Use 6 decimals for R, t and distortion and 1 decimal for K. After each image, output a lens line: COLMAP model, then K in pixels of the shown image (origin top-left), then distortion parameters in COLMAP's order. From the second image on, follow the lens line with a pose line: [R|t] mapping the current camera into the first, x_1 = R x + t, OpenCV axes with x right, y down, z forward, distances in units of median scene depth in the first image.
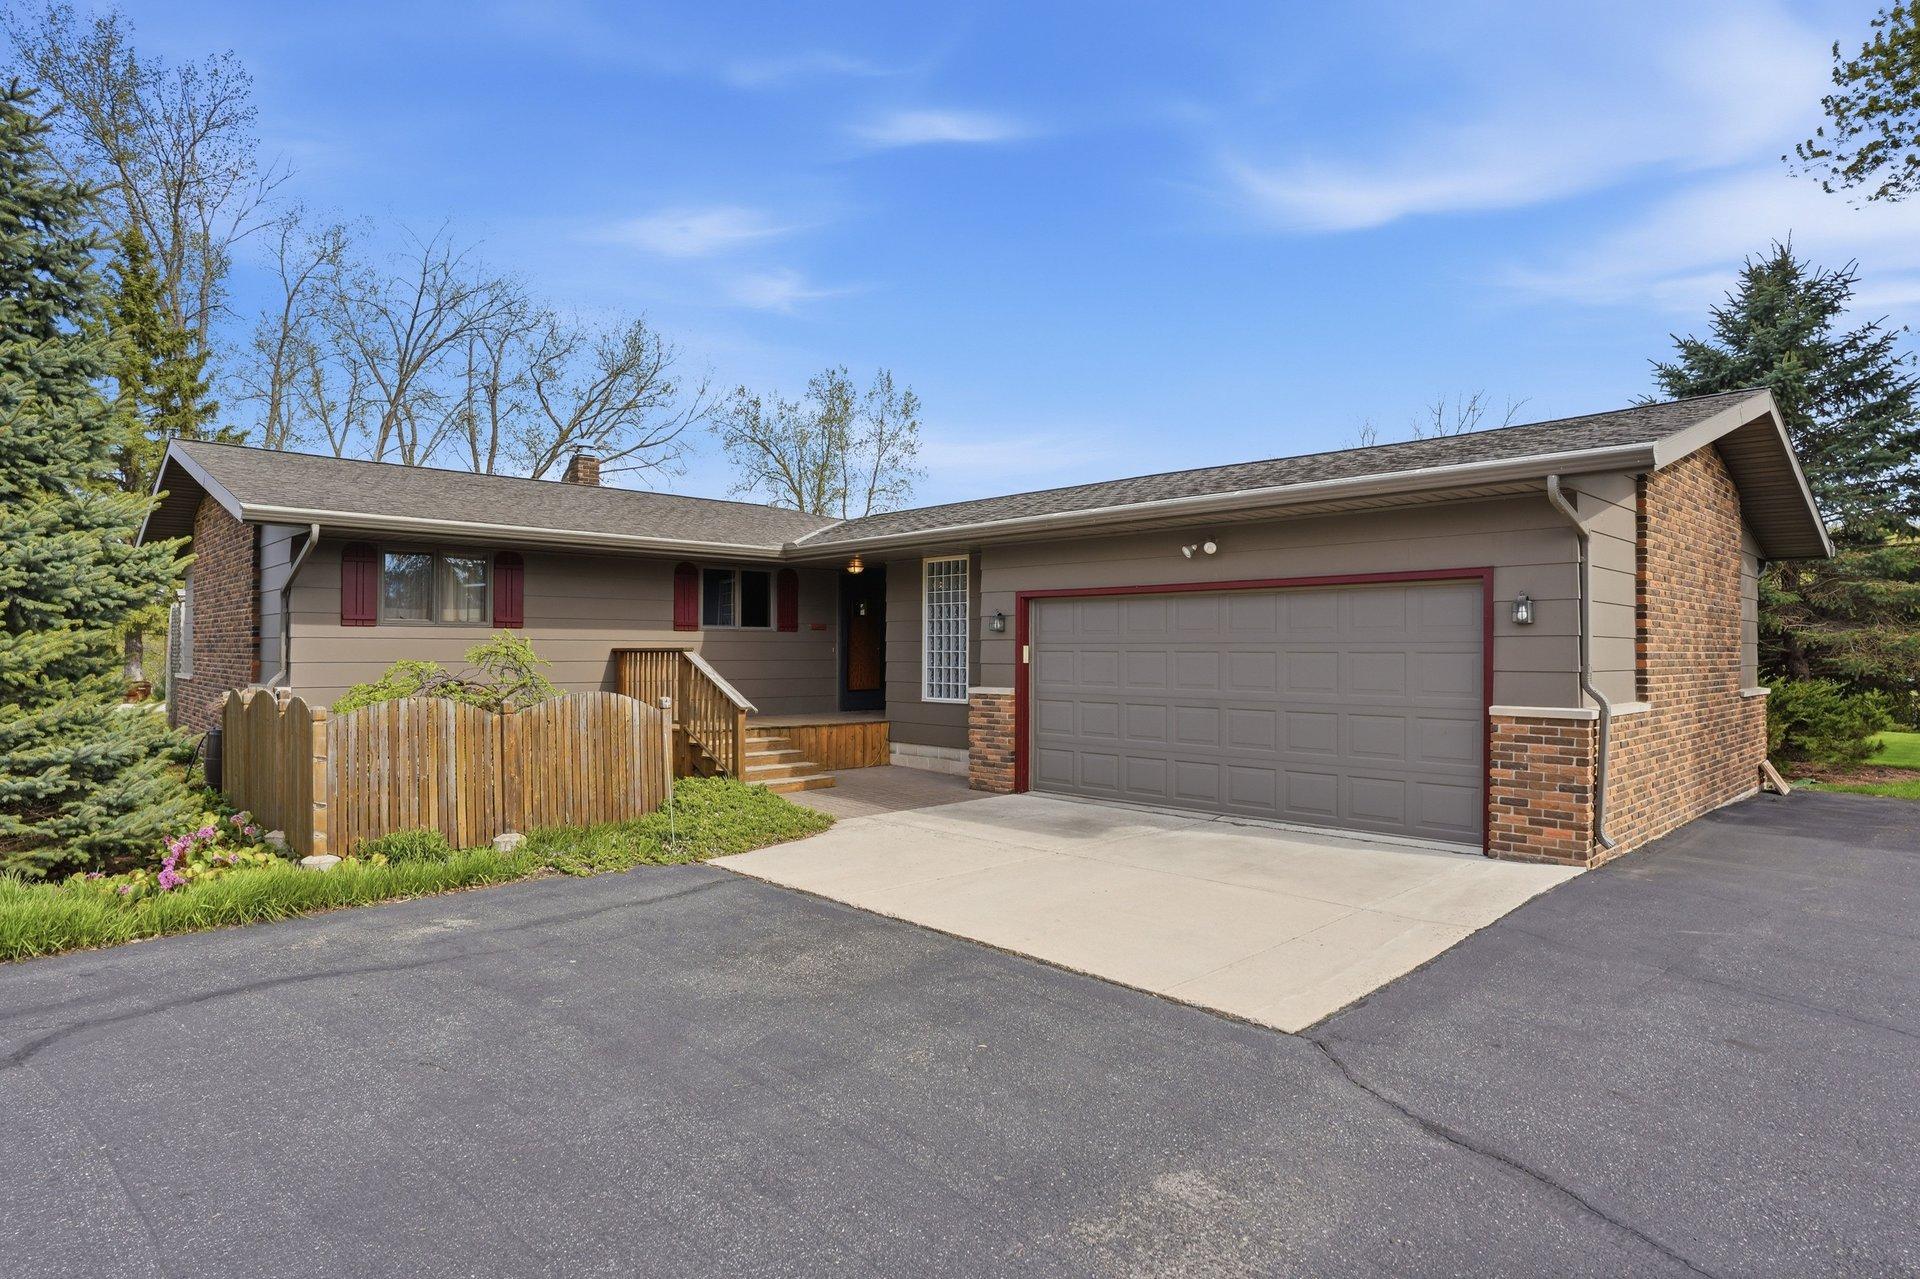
lens RADIAL K [[989.5, 0, 960.0], [0, 989.5, 639.5], [0, 0, 1]] dist [-0.022802, 0.020633]
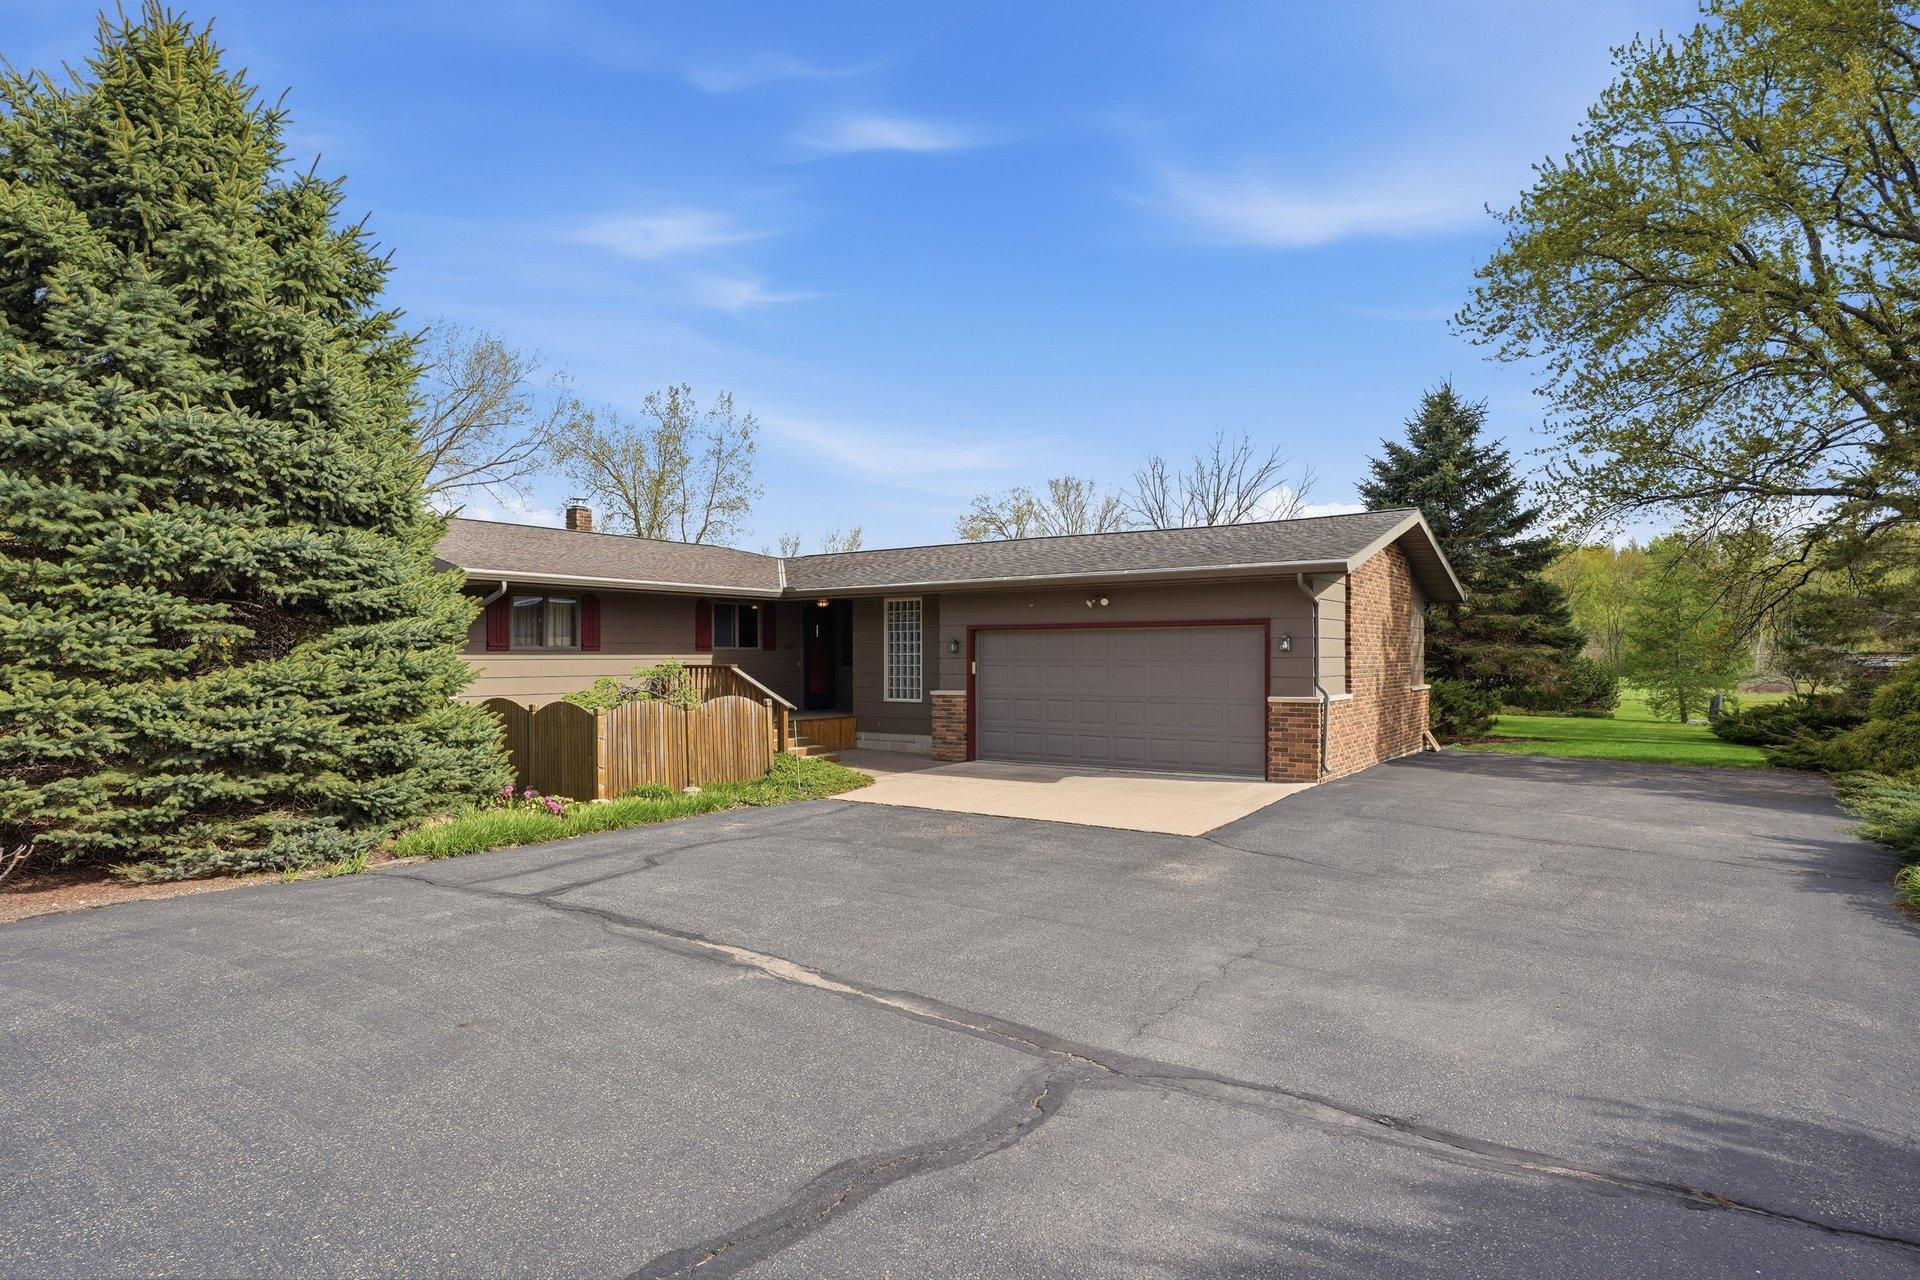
lens RADIAL K [[1003.7, 0, 922.8], [0, 1003.7, 649.9], [0, 0, 1]] dist [0.001369, 0.000770]
pose [[0.984662, -0.005660, 0.174382, -0.258069], [0.004531, 0.999966, 0.006874, -0.021518], [-0.174415, -0.005978, 0.984654, -0.445569]]
